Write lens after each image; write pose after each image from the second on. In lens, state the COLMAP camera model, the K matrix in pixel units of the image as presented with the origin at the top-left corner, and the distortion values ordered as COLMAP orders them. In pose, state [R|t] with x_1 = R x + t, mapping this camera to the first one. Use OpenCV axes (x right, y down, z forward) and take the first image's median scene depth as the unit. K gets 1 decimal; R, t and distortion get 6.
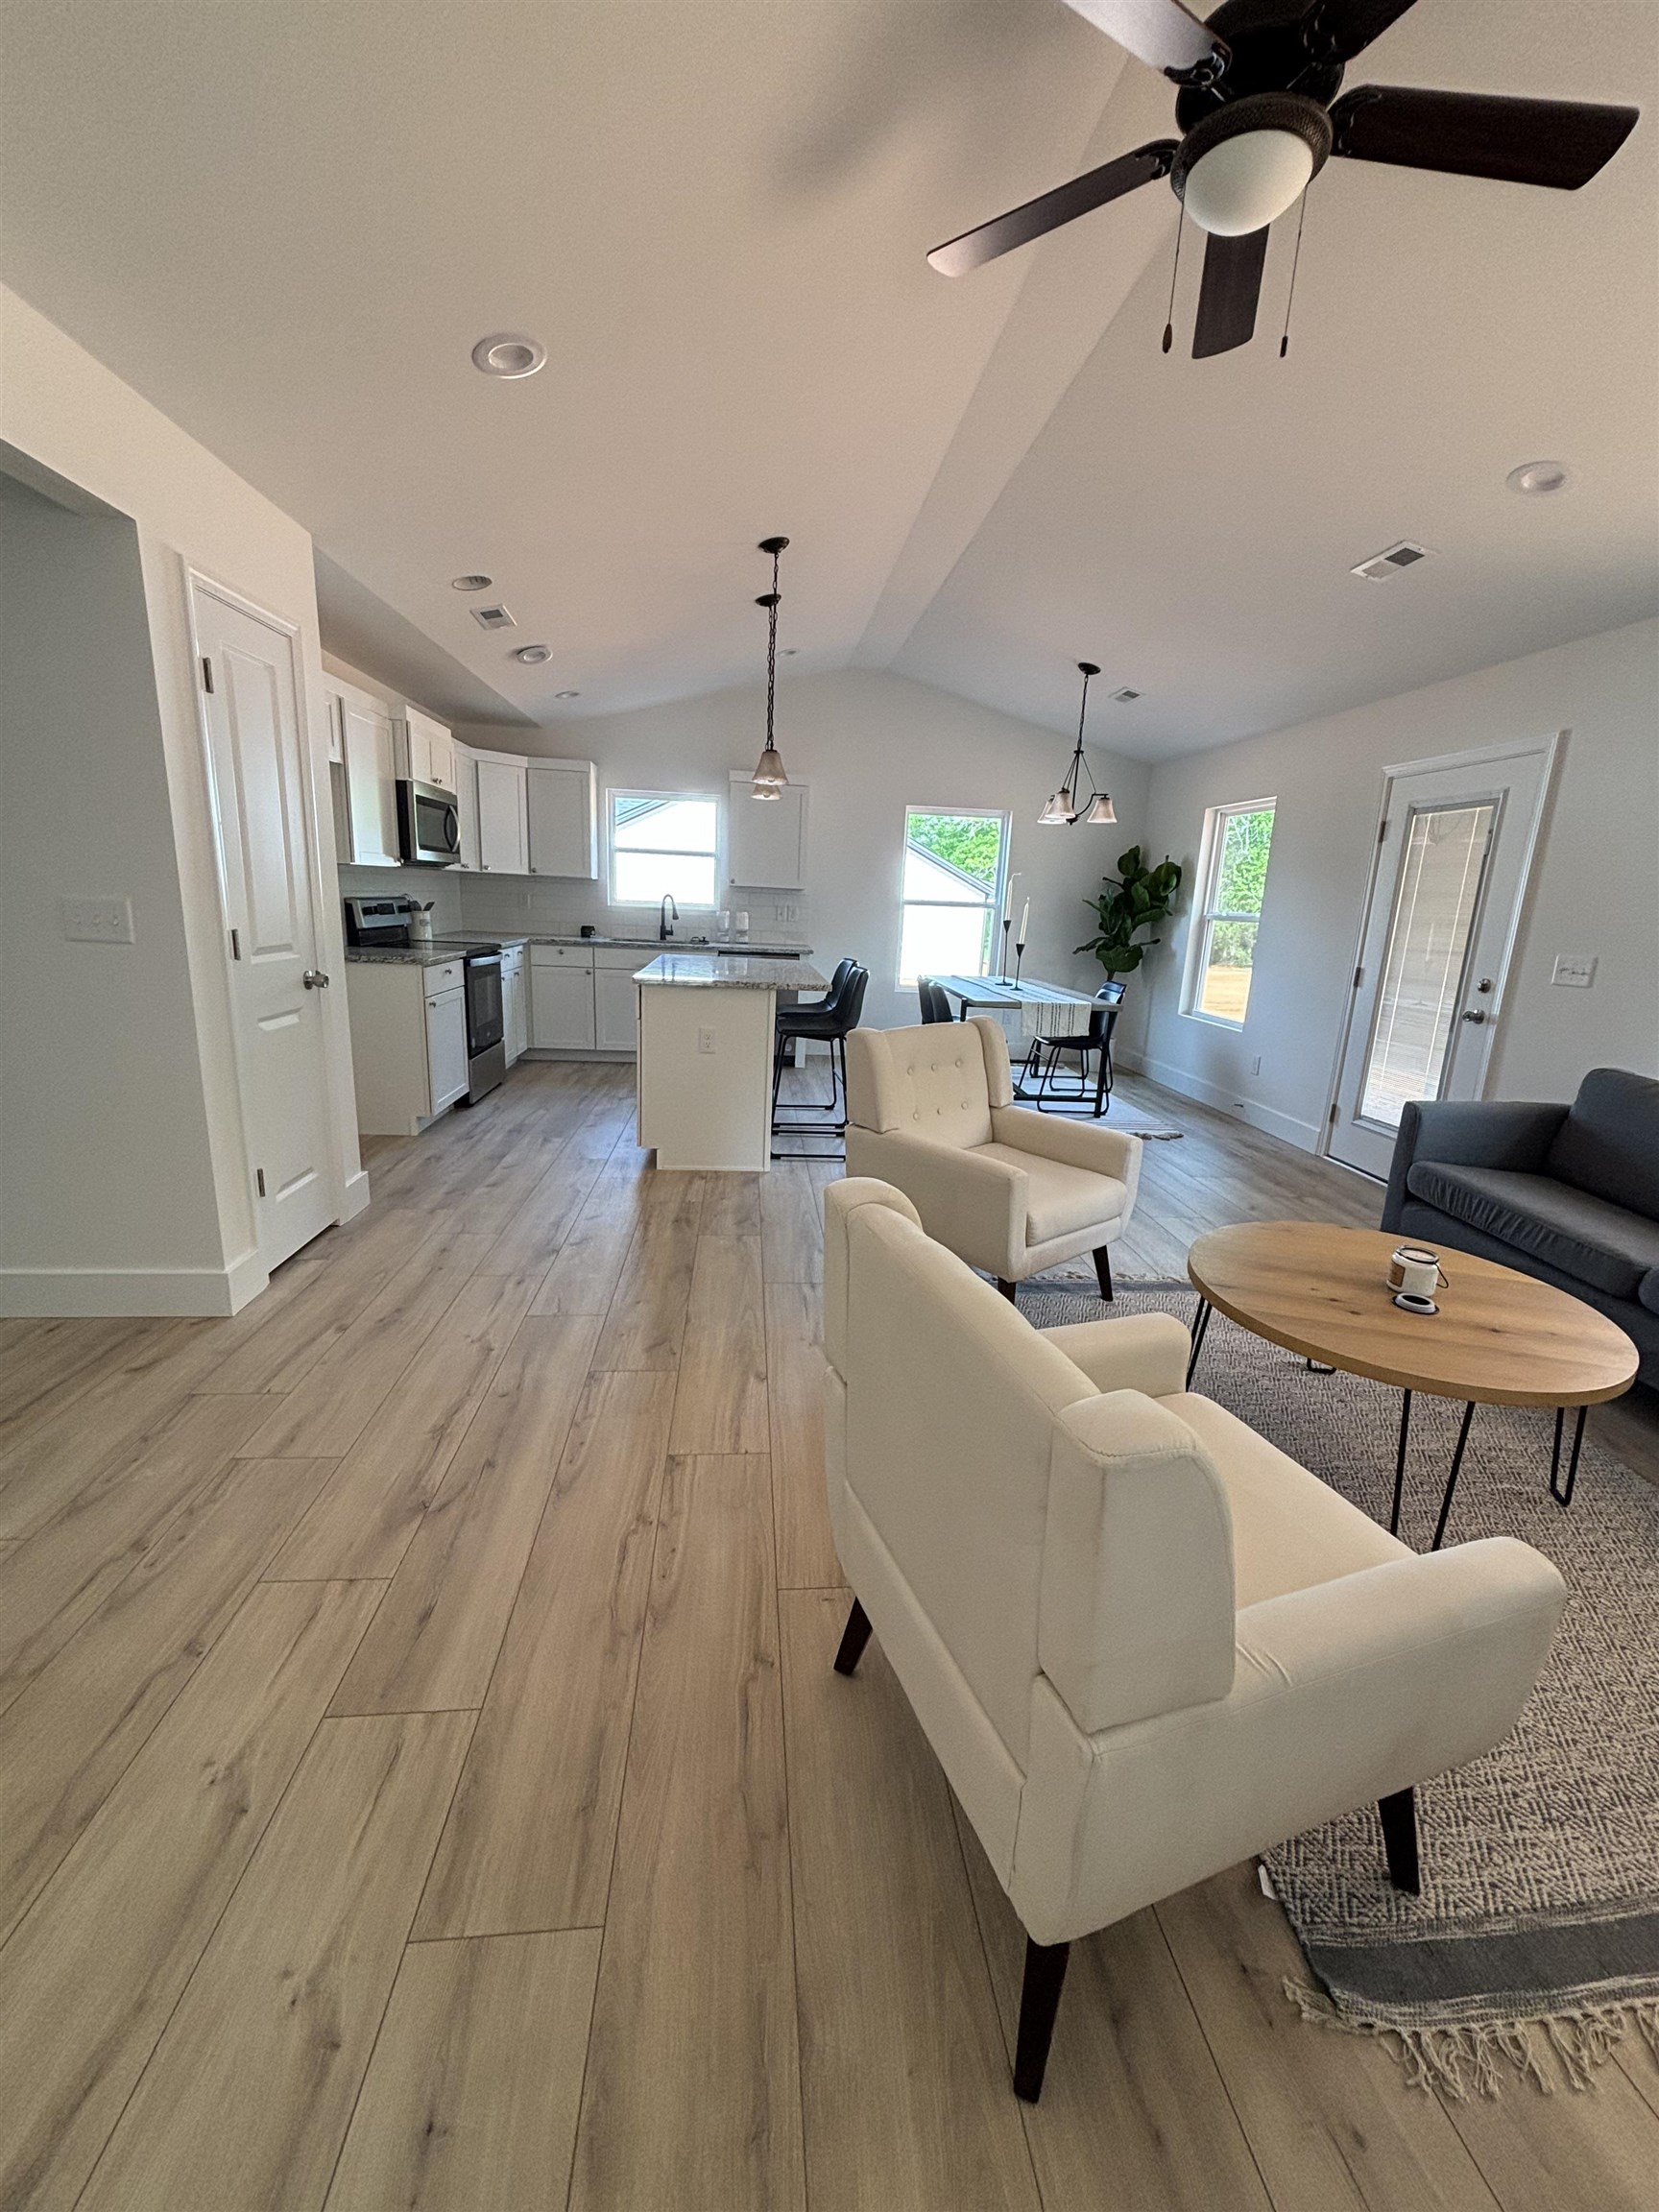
lens RADIAL K [[950.7, 0, 829.5], [0, 950.7, 1106.0], [0, 0, 1]] dist [-0.001596, -0.009429]
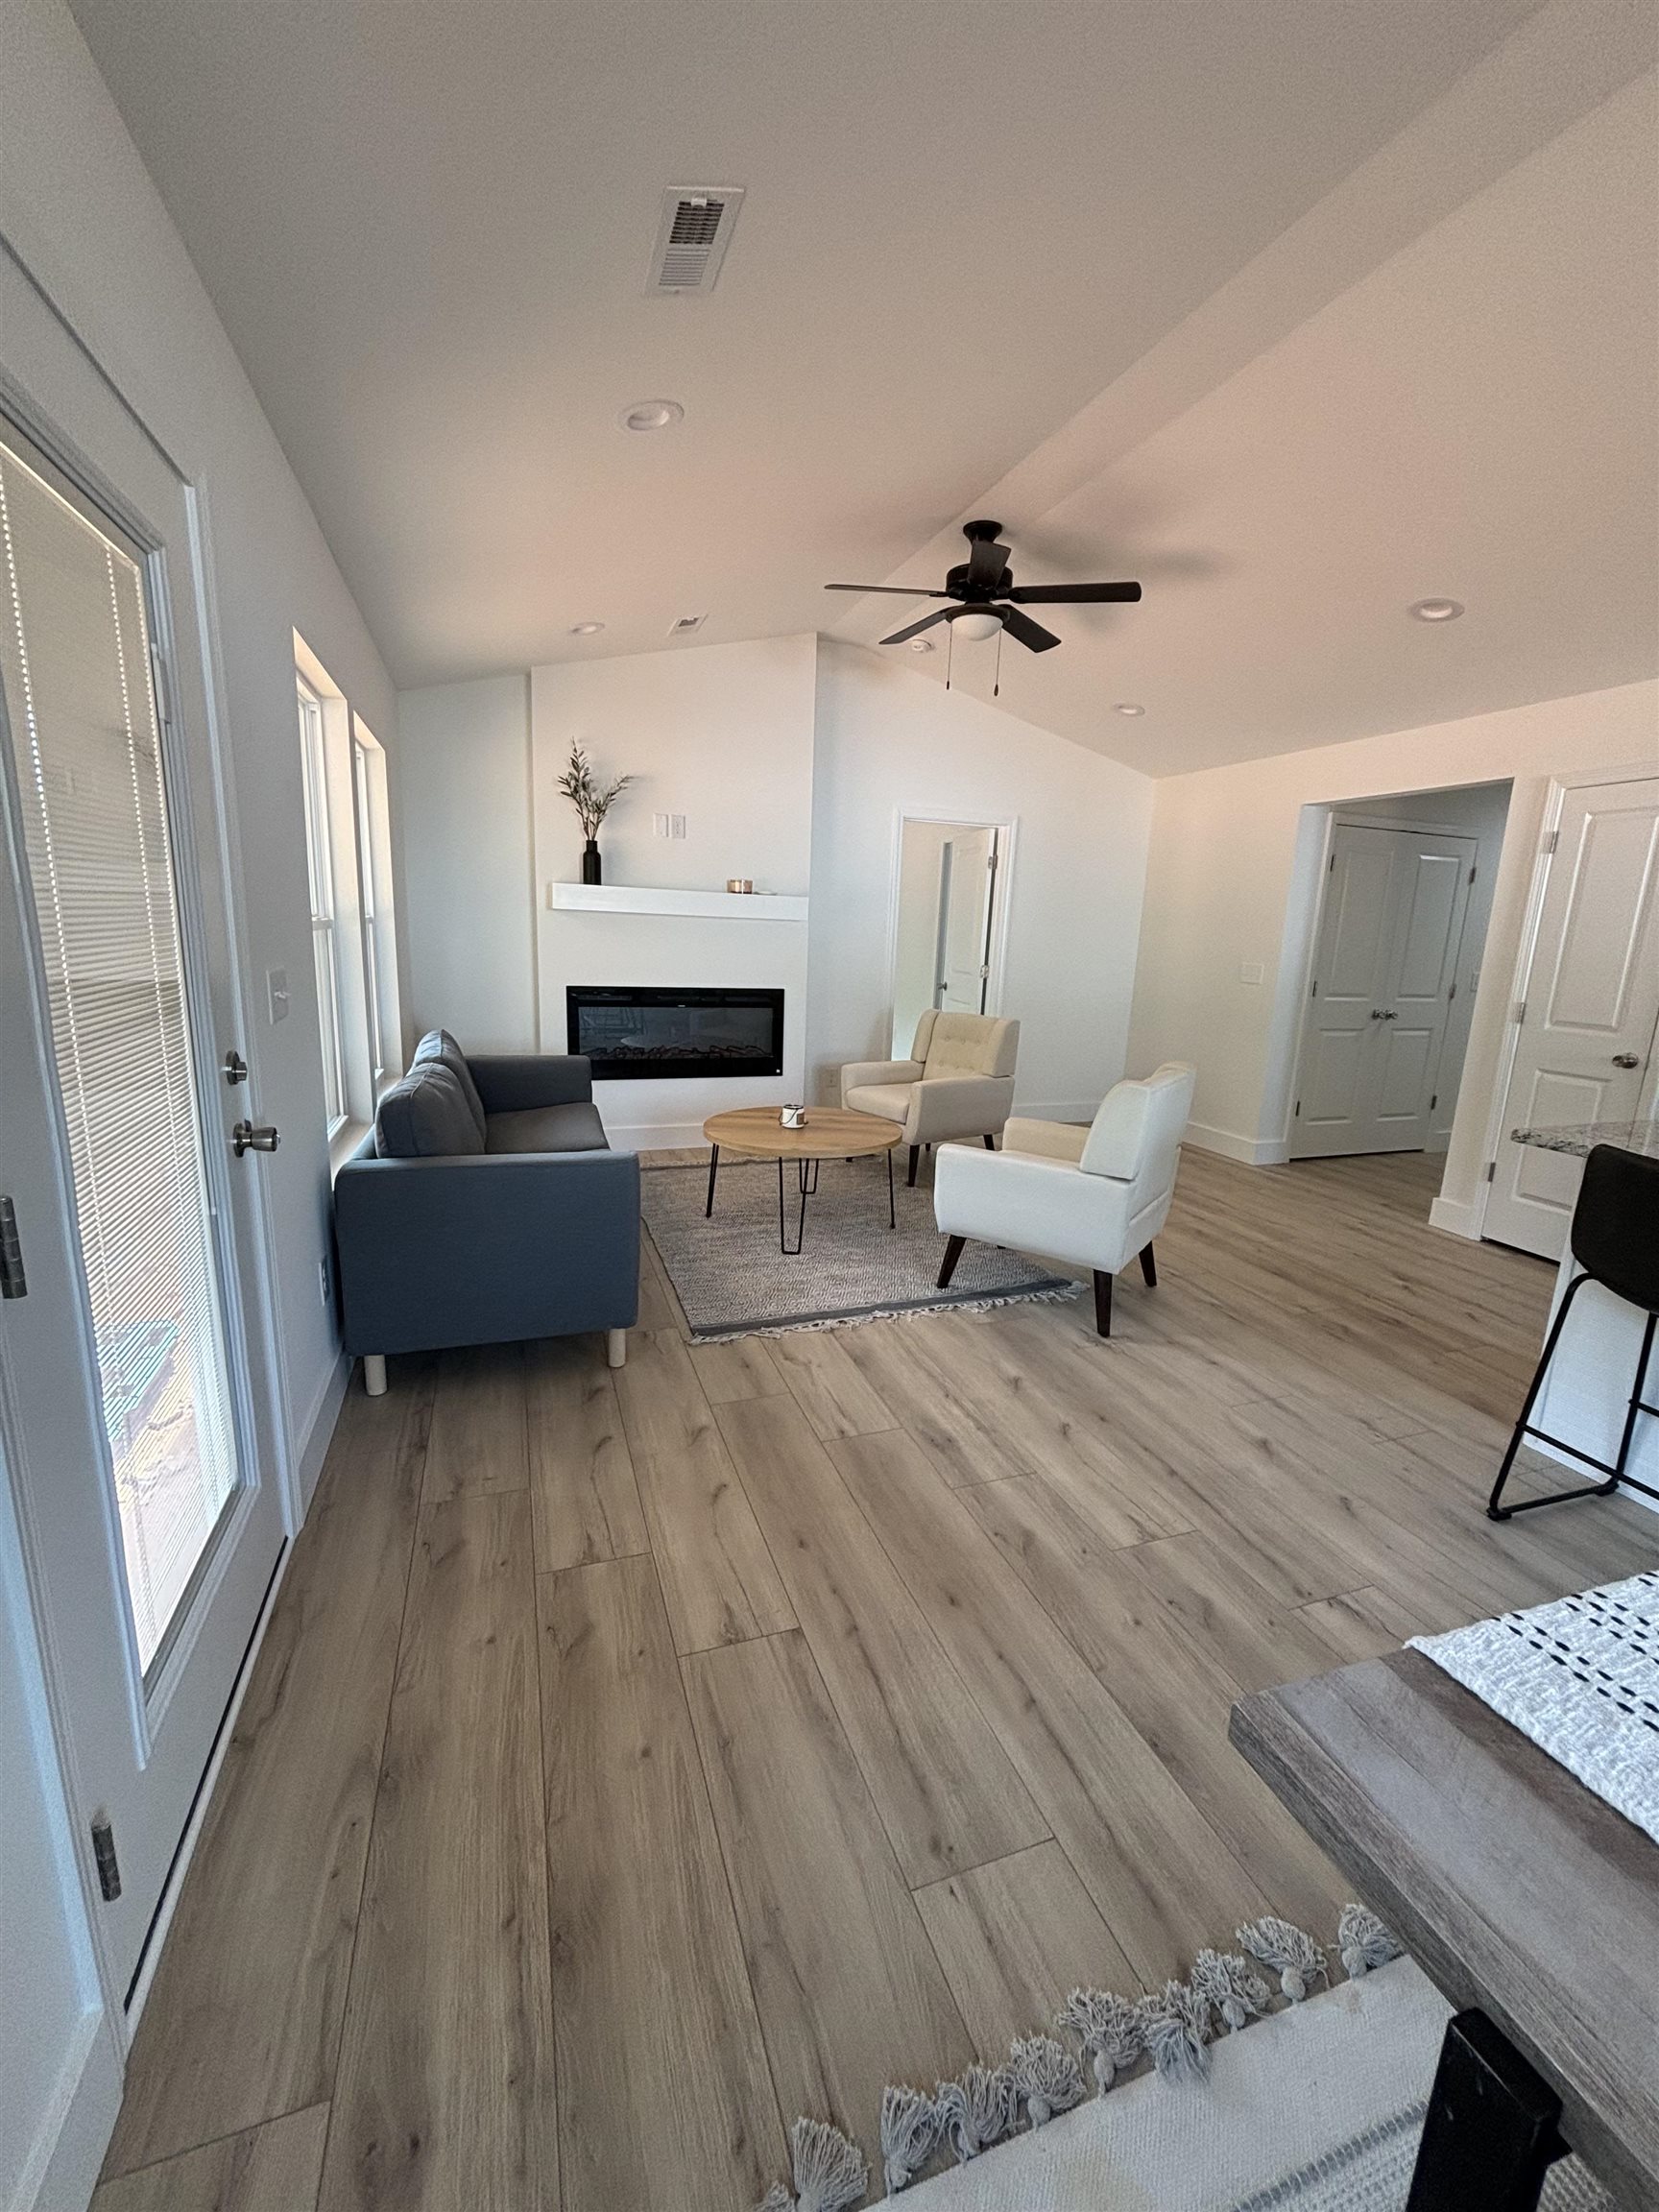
lens RADIAL K [[890.3, 0, 829.5], [0, 890.3, 1106.0], [0, 0, 1]] dist [-0.000380, 0.000093]
pose [[-0.971237, -0.037426, -0.235154, 0.562086], [-0.130093, 0.910551, 0.392394, -0.323490], [0.199434, 0.411699, -0.889230, 1.507309]]
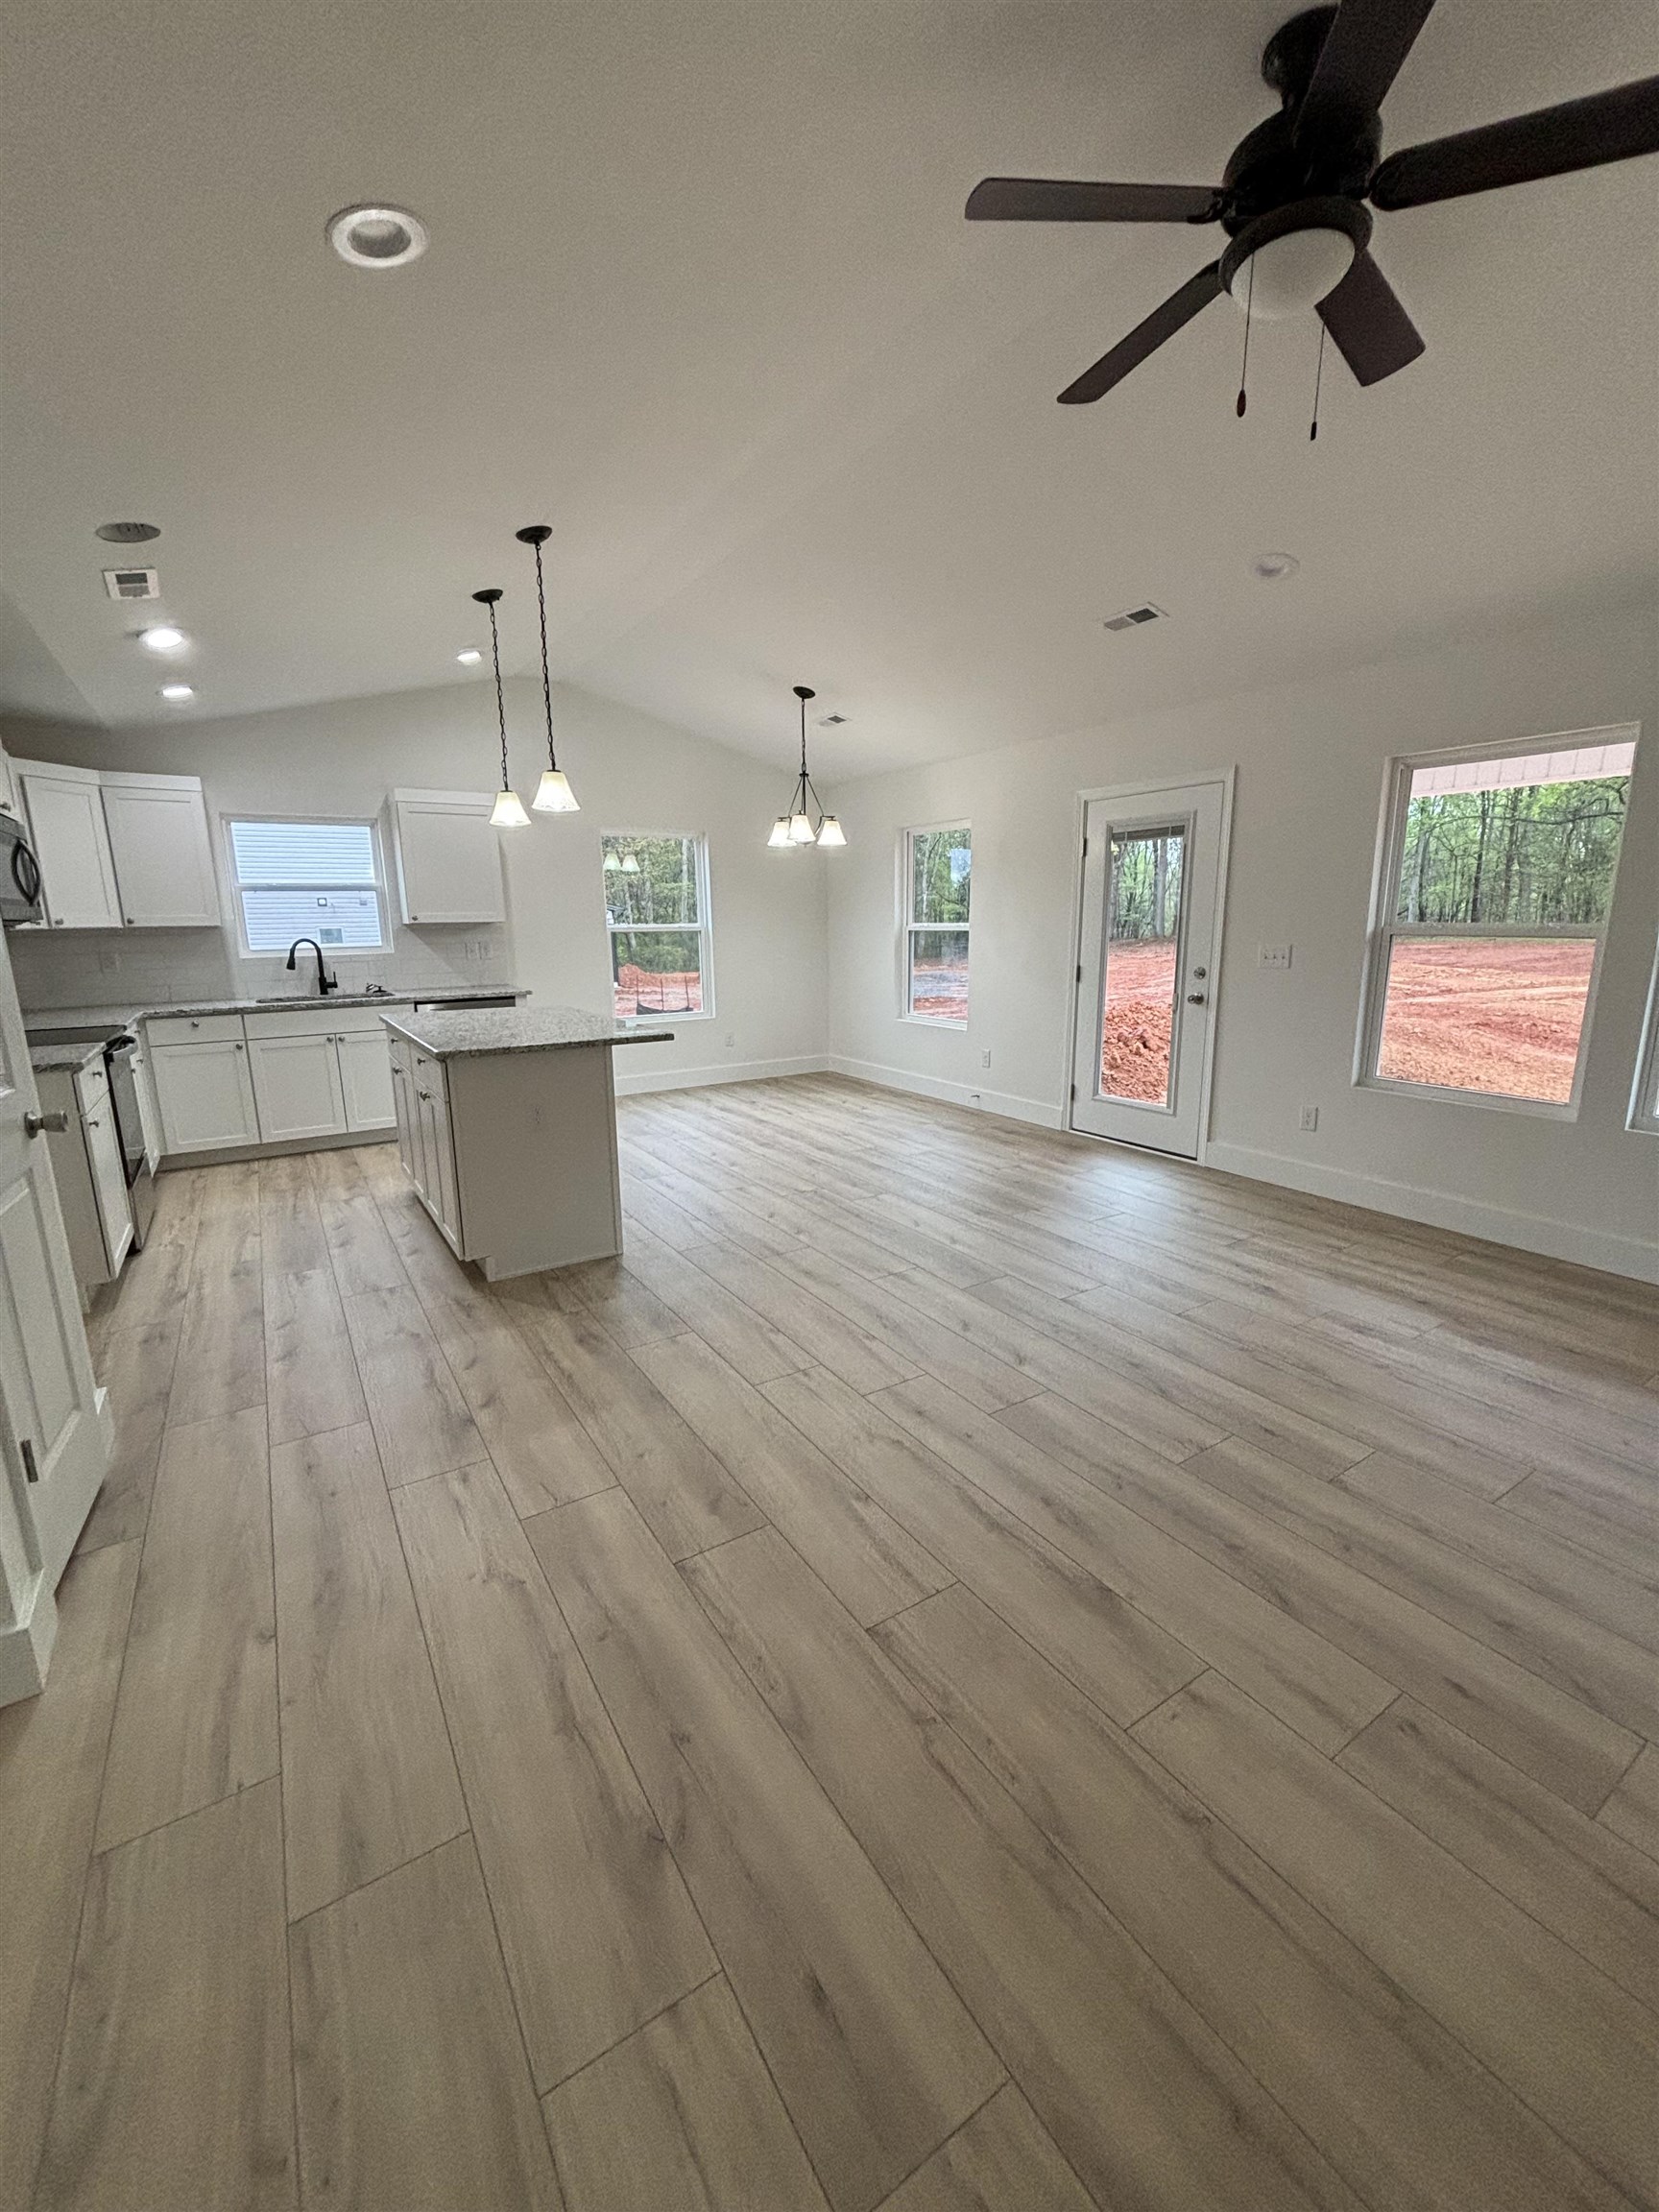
lens RADIAL K [[939.6, 0, 876.1], [0, 939.6, 1103.0], [0, 0, 1]] dist [-0.001961, 0.000102]
pose [[0.875403, -0.148758, 0.459935, -0.270150], [0.152753, 0.987846, 0.028765, -0.064918], [-0.458624, 0.045076, 0.887487, 0.137080]]
